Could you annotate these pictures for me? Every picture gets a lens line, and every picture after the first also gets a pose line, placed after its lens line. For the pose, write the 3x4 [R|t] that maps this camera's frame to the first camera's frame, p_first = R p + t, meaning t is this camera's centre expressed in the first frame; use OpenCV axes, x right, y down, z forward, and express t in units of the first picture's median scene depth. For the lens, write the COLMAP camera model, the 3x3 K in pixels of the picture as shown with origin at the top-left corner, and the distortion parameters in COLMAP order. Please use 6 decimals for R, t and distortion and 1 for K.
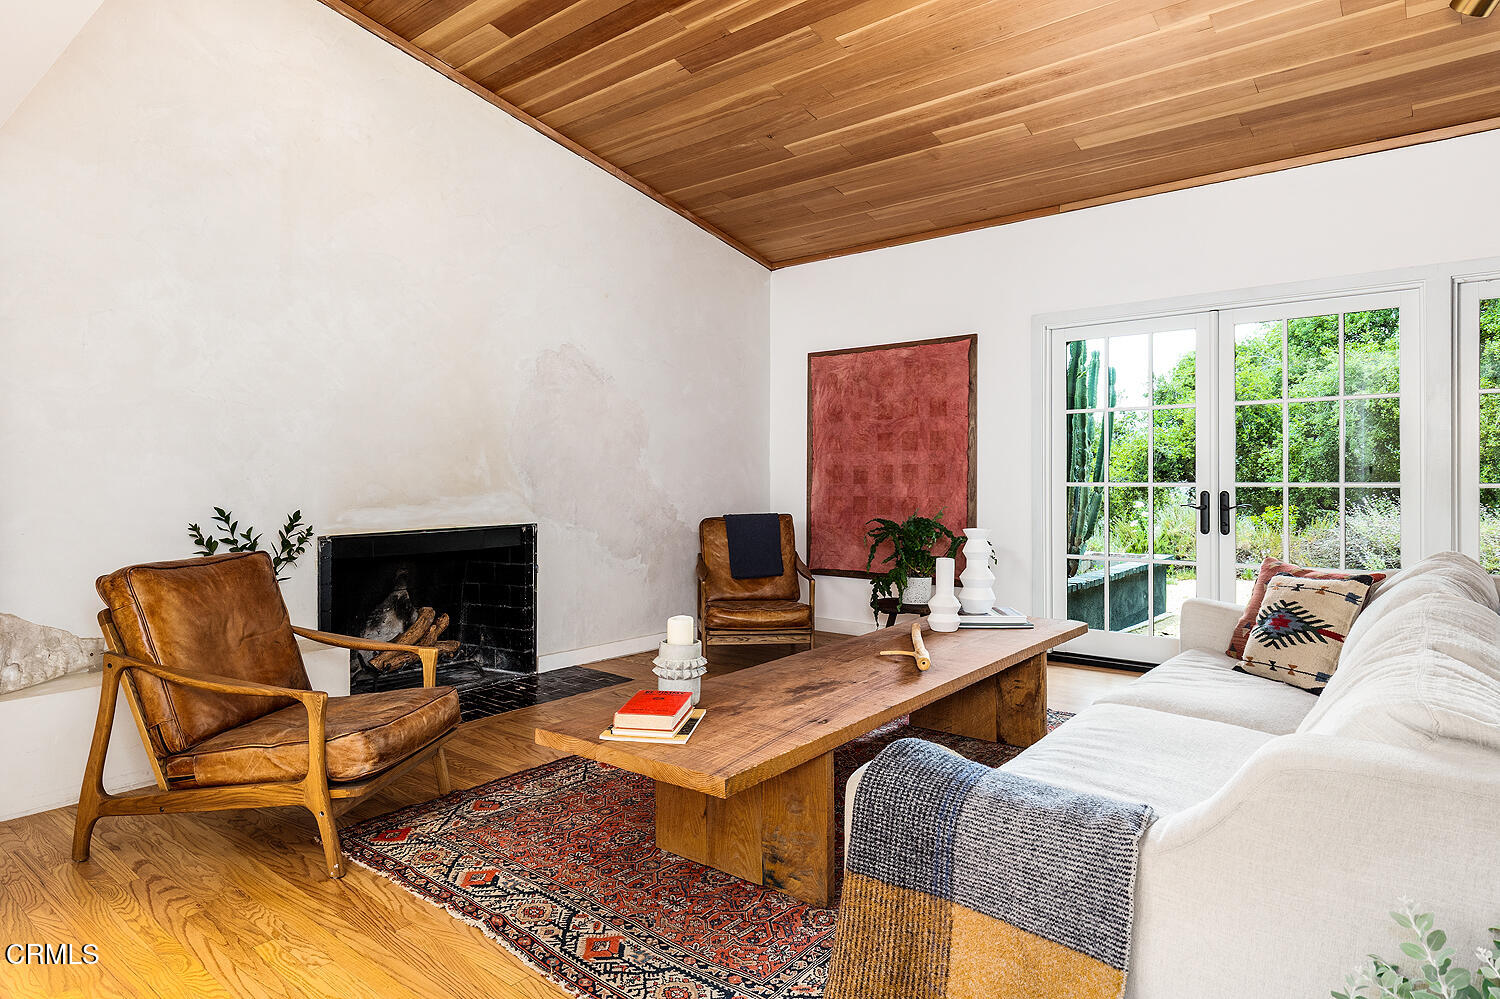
lens RADIAL K [[866.8, 0, 735.7], [0, 866.8, 473.7], [0, 0, 1]] dist [0.007576, -0.001043]
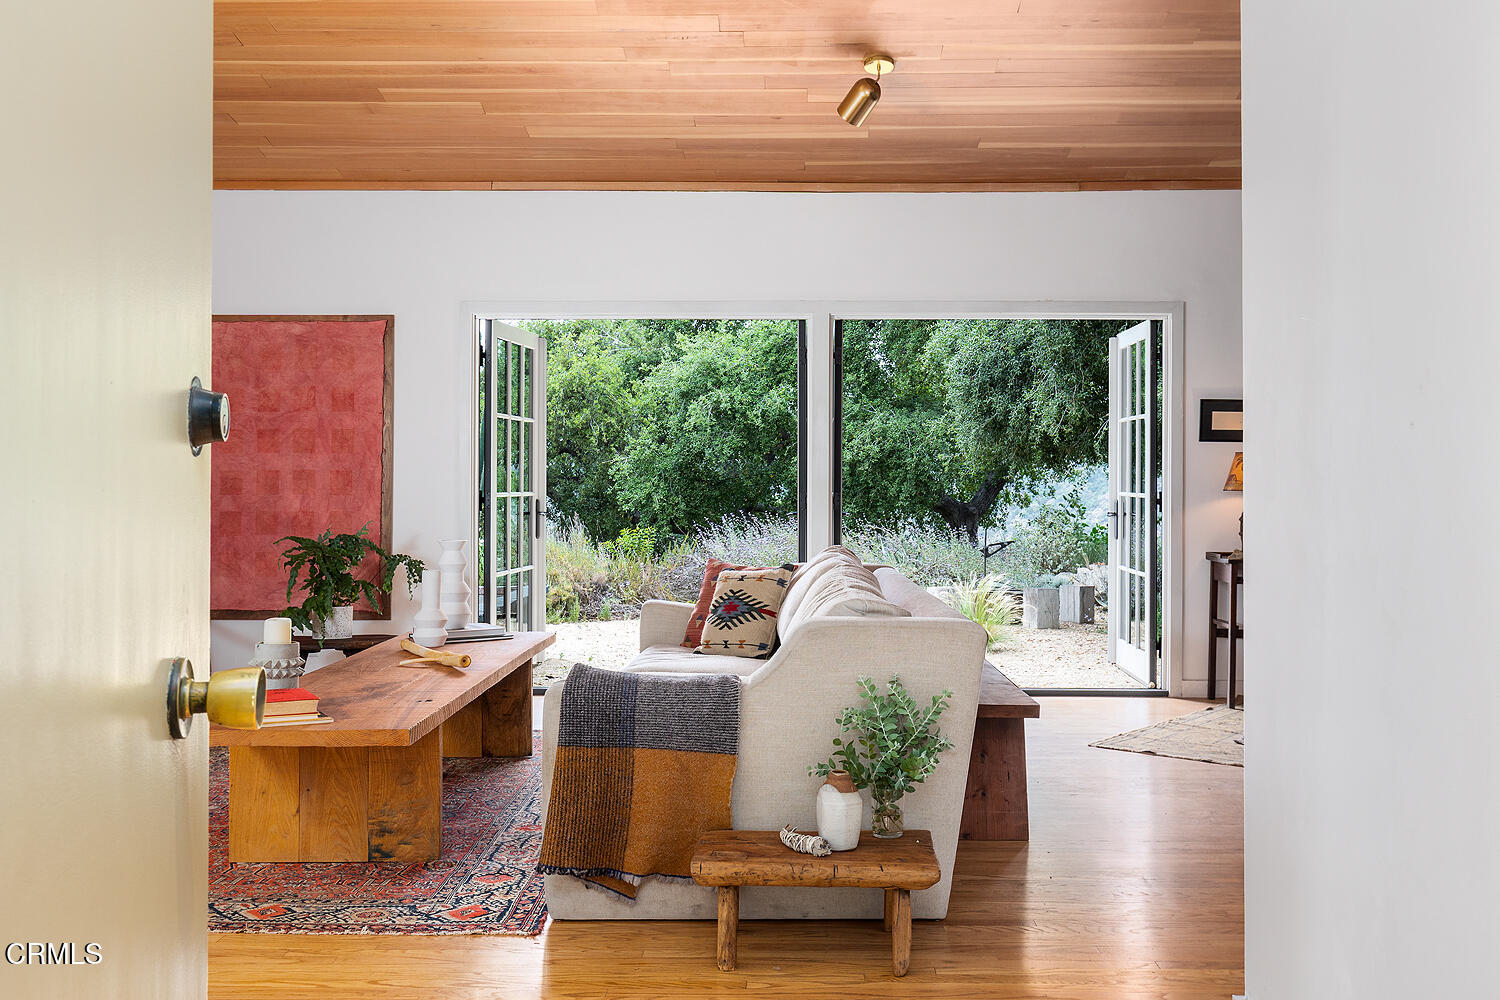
lens RADIAL K [[1418.6, 0, 791.2], [0, 1418.6, 464.6], [0, 0, 1]] dist [0.015239, -0.004127]
pose [[0.768969, 0.017018, 0.639059, -0.298956], [-0.006431, 0.999801, -0.018886, 0.006122], [-0.639253, 0.010413, 0.768926, -0.295143]]
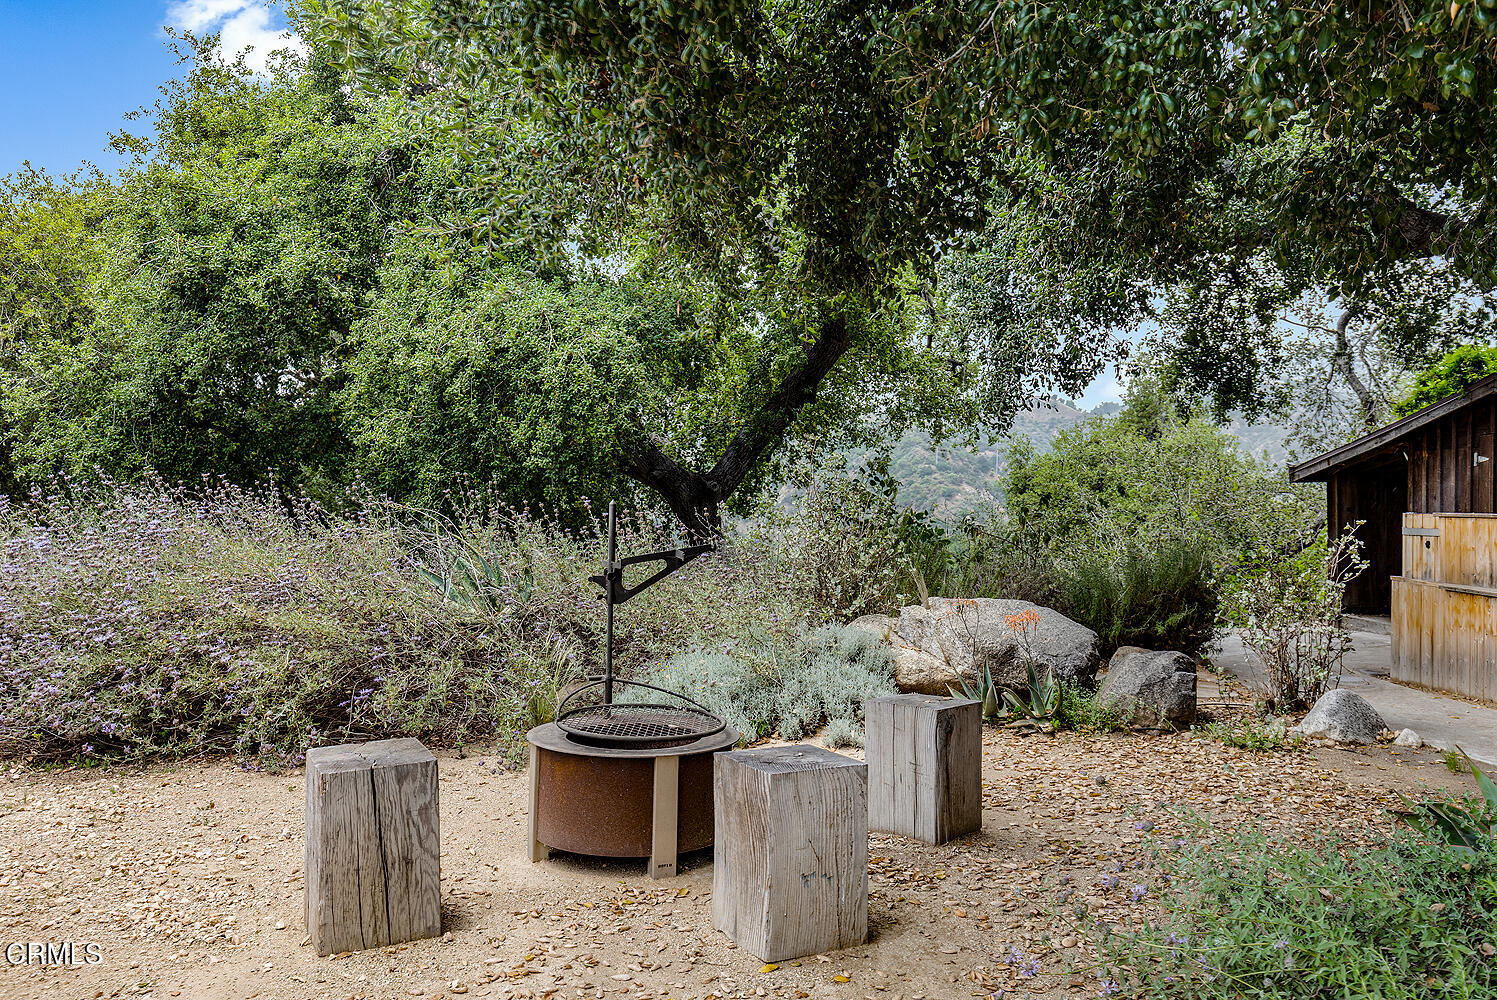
lens RADIAL K [[1117.7, 0, 752.4], [0, 1117.7, 522.6], [0, 0, 1]] dist [0.001375, -0.001845]
pose [[0.700280, -0.009843, 0.713801, 1.605757], [-0.010845, 0.999643, 0.024424, 0.080143], [-0.713786, -0.024845, 0.699923, 1.292694]]
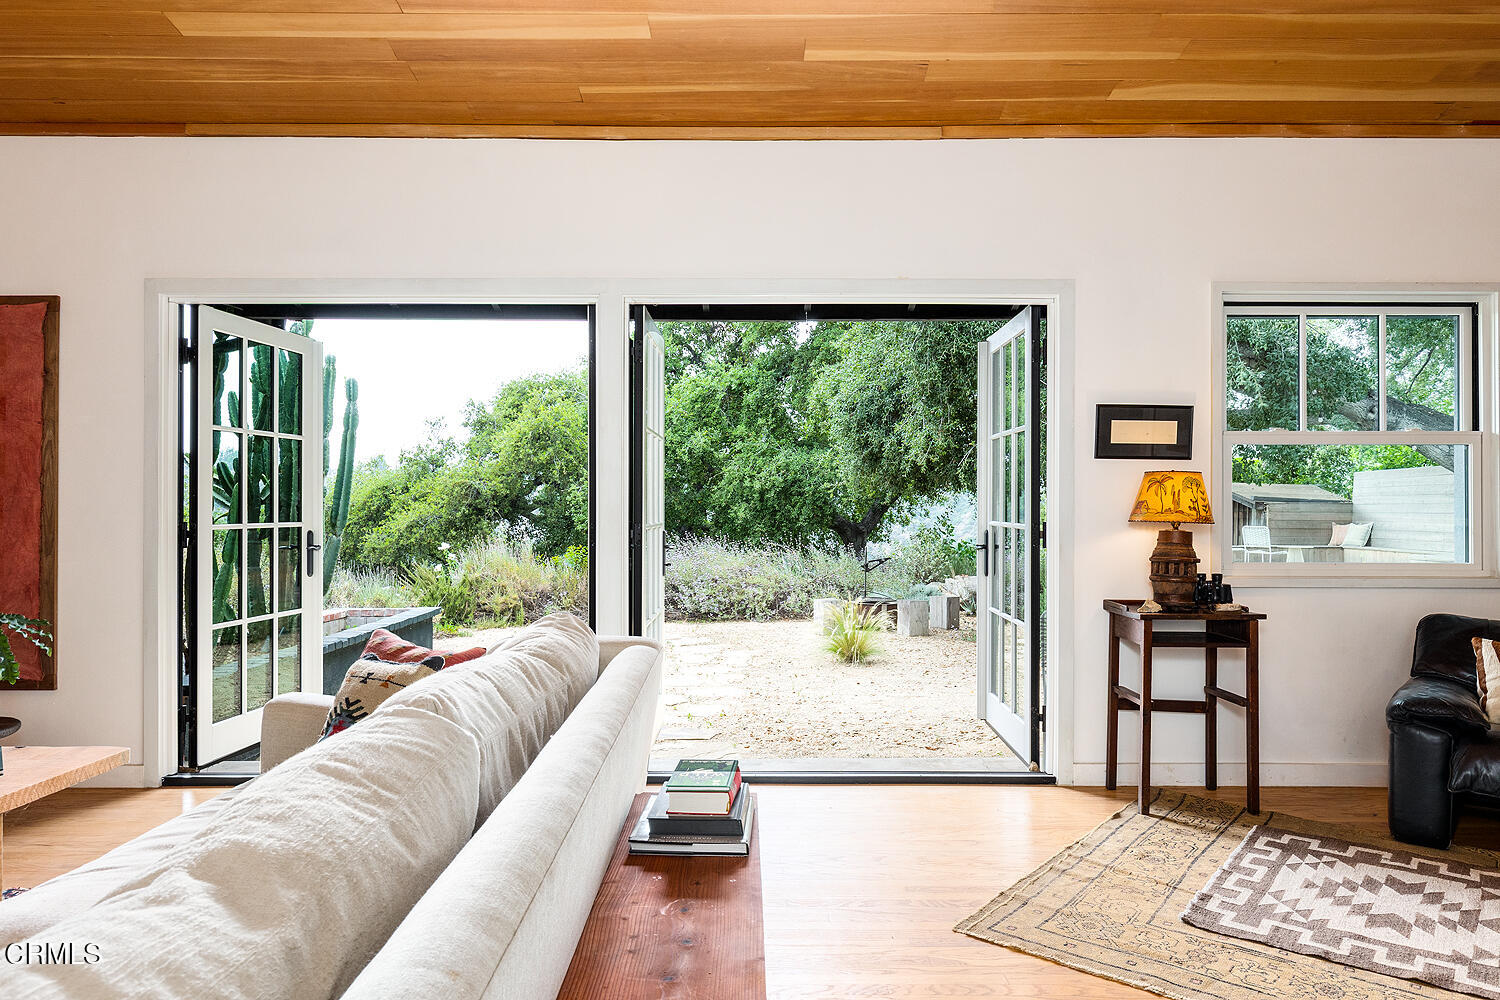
lens RADIAL K [[978.3, 0, 750.3], [0, 978.3, 509.3], [0, 0, 1]] dist [0.003167, -0.000806]
pose [[0.768780, 0.005625, 0.639489, 0.207431], [-0.004964, 0.999984, -0.002829, -0.002584], [-0.639494, -0.000999, 0.768795, 0.105498]]
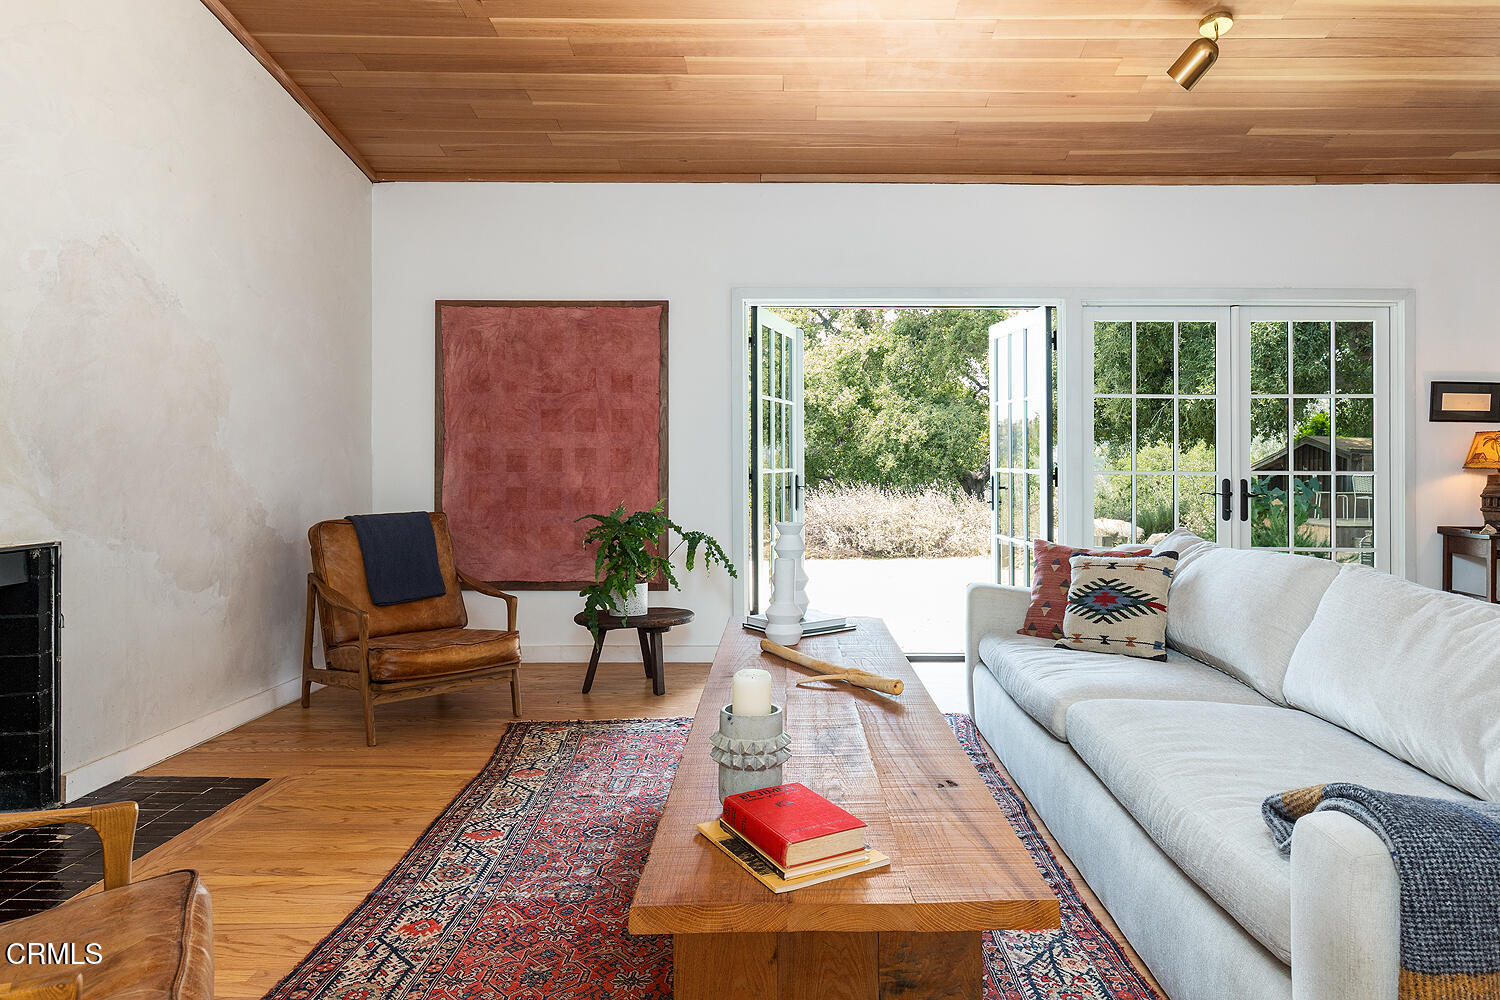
lens RADIAL K [[925.6, 0, 800.3], [0, 925.6, 461.4], [0, 0, 1]] dist [0.004017, 0.000966]
pose [[0.766184, 0.006076, 0.642592, -0.221248], [-0.006812, 0.999976, -0.001334, 0.001826], [-0.642585, -0.003355, 0.766207, 0.194777]]
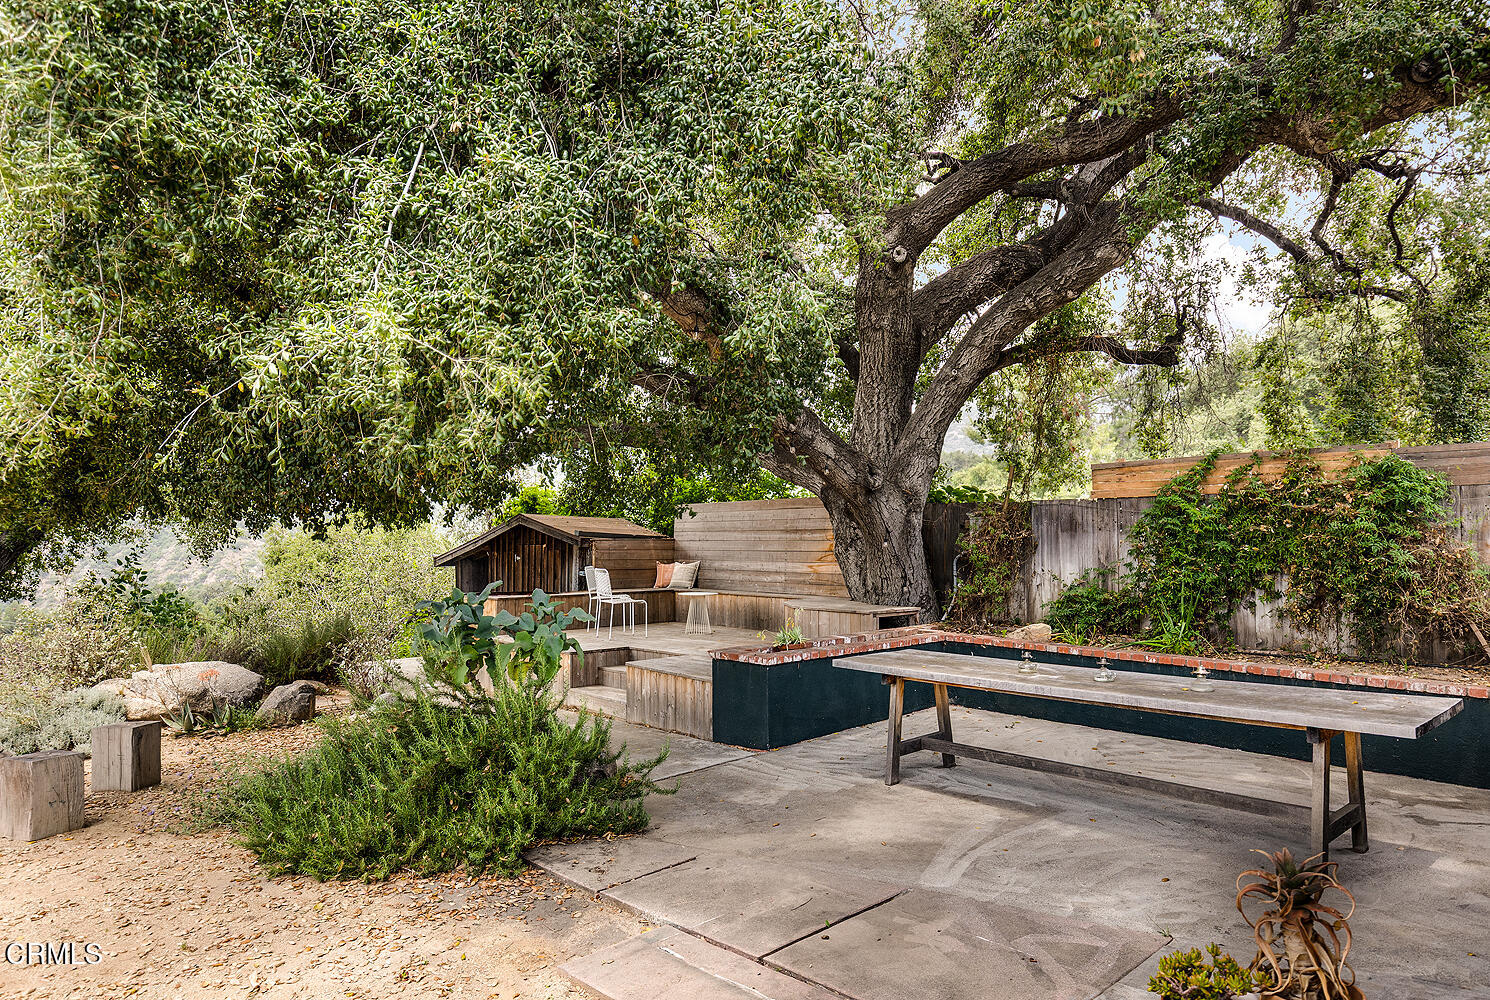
lens RADIAL K [[922.0, 0, 774.2], [0, 922.0, 520.8], [0, 0, 1]] dist [-0.003354, -0.003630]
pose [[0.079992, 0.023949, 0.996508, 1.039224], [0.001578, 0.999707, -0.024153, -0.028316], [-0.996794, 0.003505, 0.079931, 0.756866]]
